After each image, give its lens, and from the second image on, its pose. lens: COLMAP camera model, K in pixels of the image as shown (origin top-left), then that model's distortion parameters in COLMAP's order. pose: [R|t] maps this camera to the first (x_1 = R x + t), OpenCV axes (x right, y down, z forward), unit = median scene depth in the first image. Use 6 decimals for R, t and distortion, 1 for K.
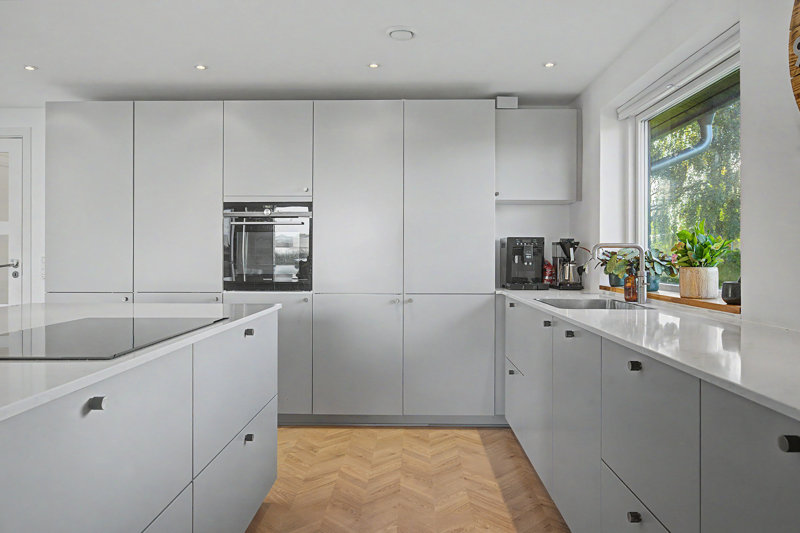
lens RADIAL K [[529.8, 0, 399.5], [0, 529.8, 263.4], [0, 0, 1]] dist [-0.004931, -0.000451]
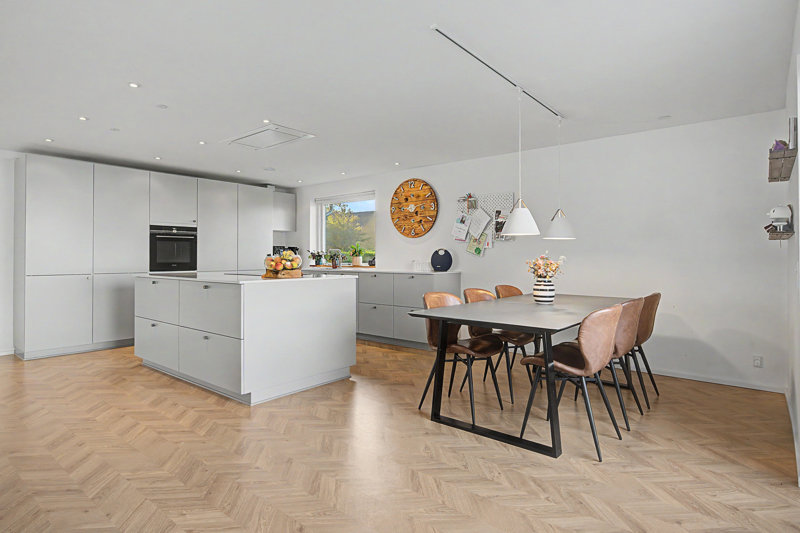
lens RADIAL K [[448.0, 0, 395.5], [0, 448.0, 259.6], [0, 0, 1]] dist [0.002754, -0.000093]
pose [[0.627896, -0.009280, 0.778242, -1.027544], [0.006024, 0.999957, 0.007063, 0.002232], [-0.778274, 0.000254, 0.627924, -0.689295]]
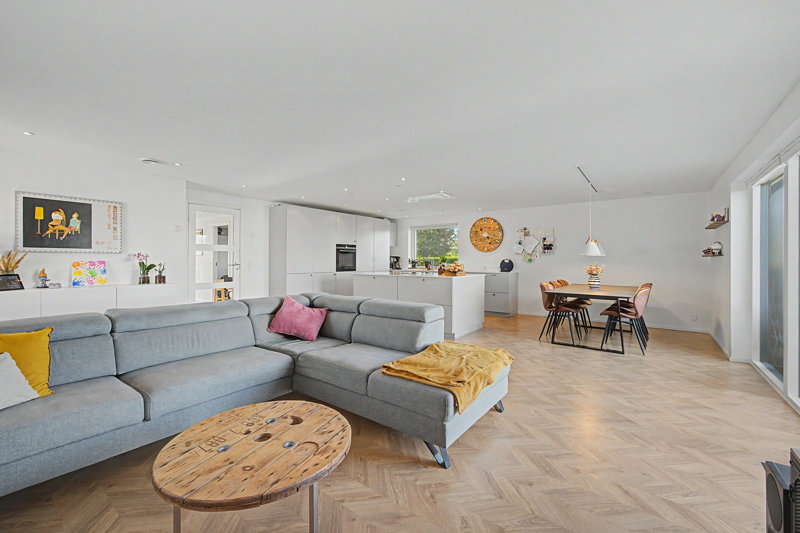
lens RADIAL K [[339.9, 0, 397.3], [0, 339.9, 262.8], [0, 0, 1]] dist [0.005200, 0.000604]
pose [[0.587005, -0.008356, 0.809540, -1.774556], [0.001723, 0.999957, 0.009072, -0.019502], [-0.809581, -0.003930, 0.586994, -0.501515]]
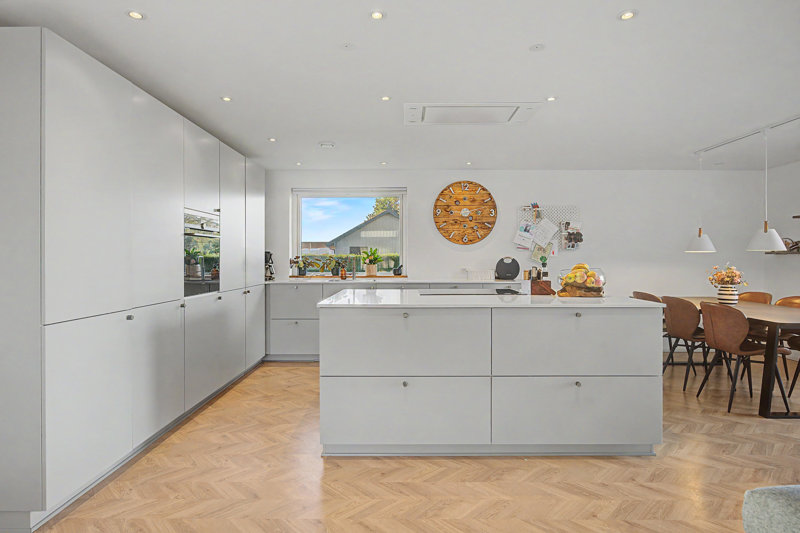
lens RADIAL K [[448.0, 0, 403.0], [0, 448.0, 263.0], [0, 0, 1]] dist [-0.000402, 0.002516]
pose [[-0.038850, -0.017868, 0.999085, -1.236150], [0.002454, 0.999835, 0.017977, -0.031261], [-0.999242, 0.003150, -0.038800, 0.603127]]
